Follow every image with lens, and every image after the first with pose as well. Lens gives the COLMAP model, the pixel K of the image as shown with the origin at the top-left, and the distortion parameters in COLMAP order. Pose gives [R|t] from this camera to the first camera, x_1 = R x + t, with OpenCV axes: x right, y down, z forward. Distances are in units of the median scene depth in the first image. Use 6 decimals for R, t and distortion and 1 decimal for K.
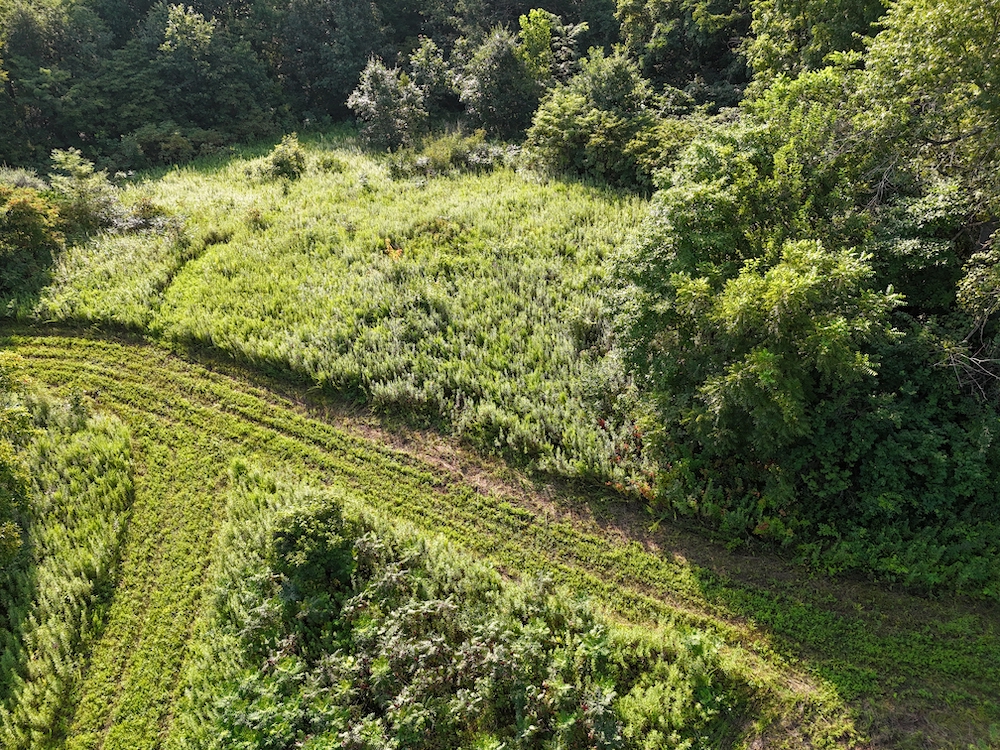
lens RADIAL K [[735.7, 0, 502.2], [0, 735.7, 371.1], [0, 0, 1]] dist [0.065712, -0.048401]
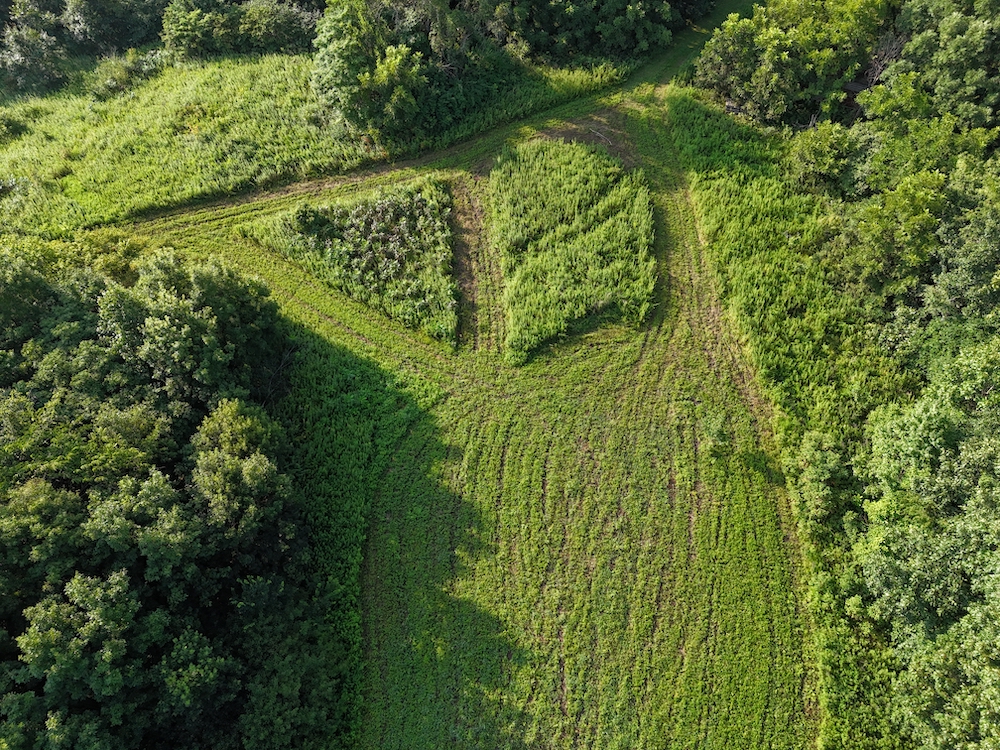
lens RADIAL K [[735.7, 0, 502.2], [0, 735.7, 371.1], [0, 0, 1]] dist [0.065712, -0.048401]
pose [[0.691506, -0.562430, 0.453311, -0.996411], [0.442421, 0.825814, 0.349707, 0.042264], [-0.571036, -0.041270, 0.819887, -1.297225]]
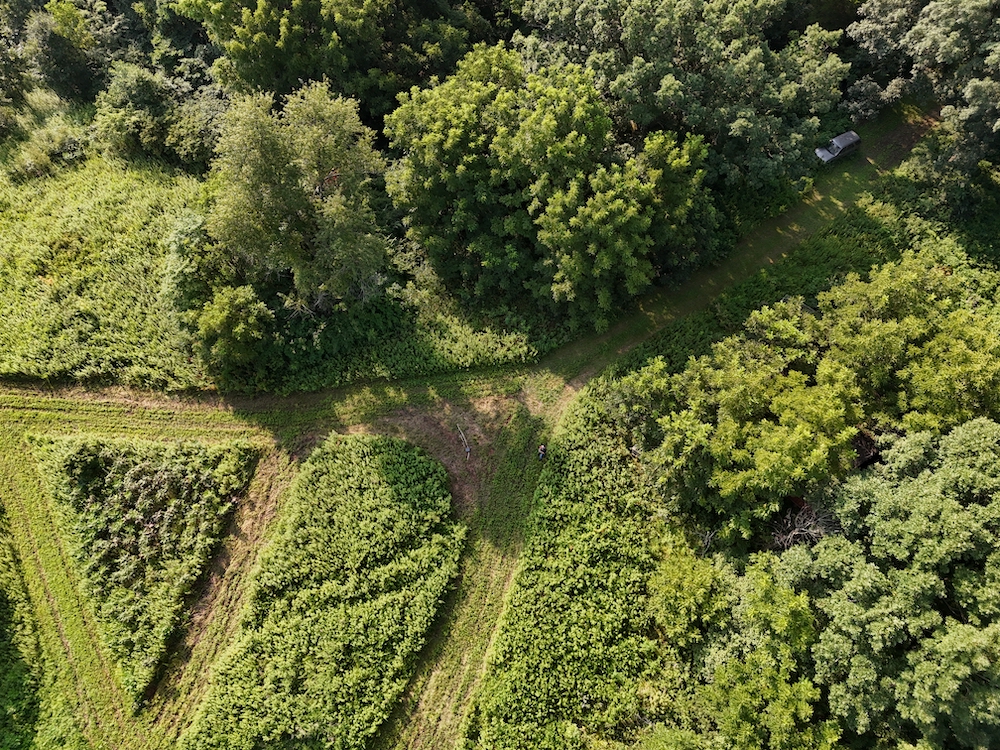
lens RADIAL K [[735.7, 0, 502.2], [0, 735.7, 371.1], [0, 0, 1]] dist [0.065712, -0.048401]
pose [[0.907139, -0.368748, 0.202790, 0.462512], [0.258322, 0.868333, 0.423400, -0.538206], [-0.332217, -0.331698, 0.882955, -1.163830]]
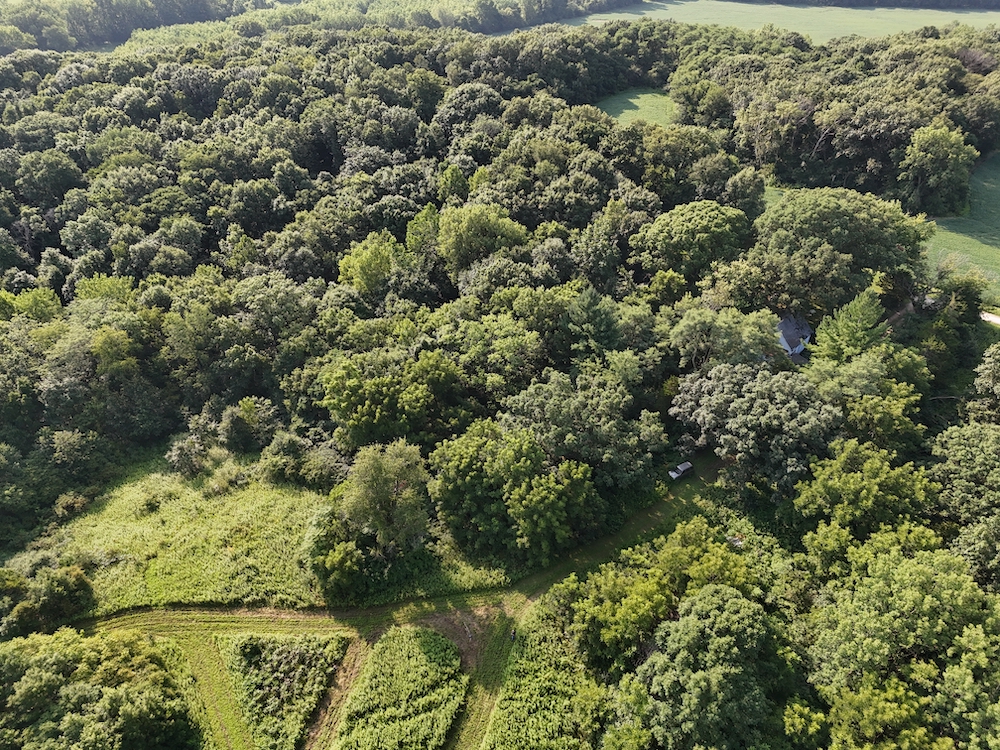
lens RADIAL K [[735.7, 0, 502.2], [0, 735.7, 371.1], [0, 0, 1]] dist [0.065712, -0.048401]
pose [[0.903601, -0.252222, 0.346250, -0.016195], [0.270446, 0.962725, -0.004492, -0.661385], [-0.332210, 0.097701, 0.938132, -2.757636]]
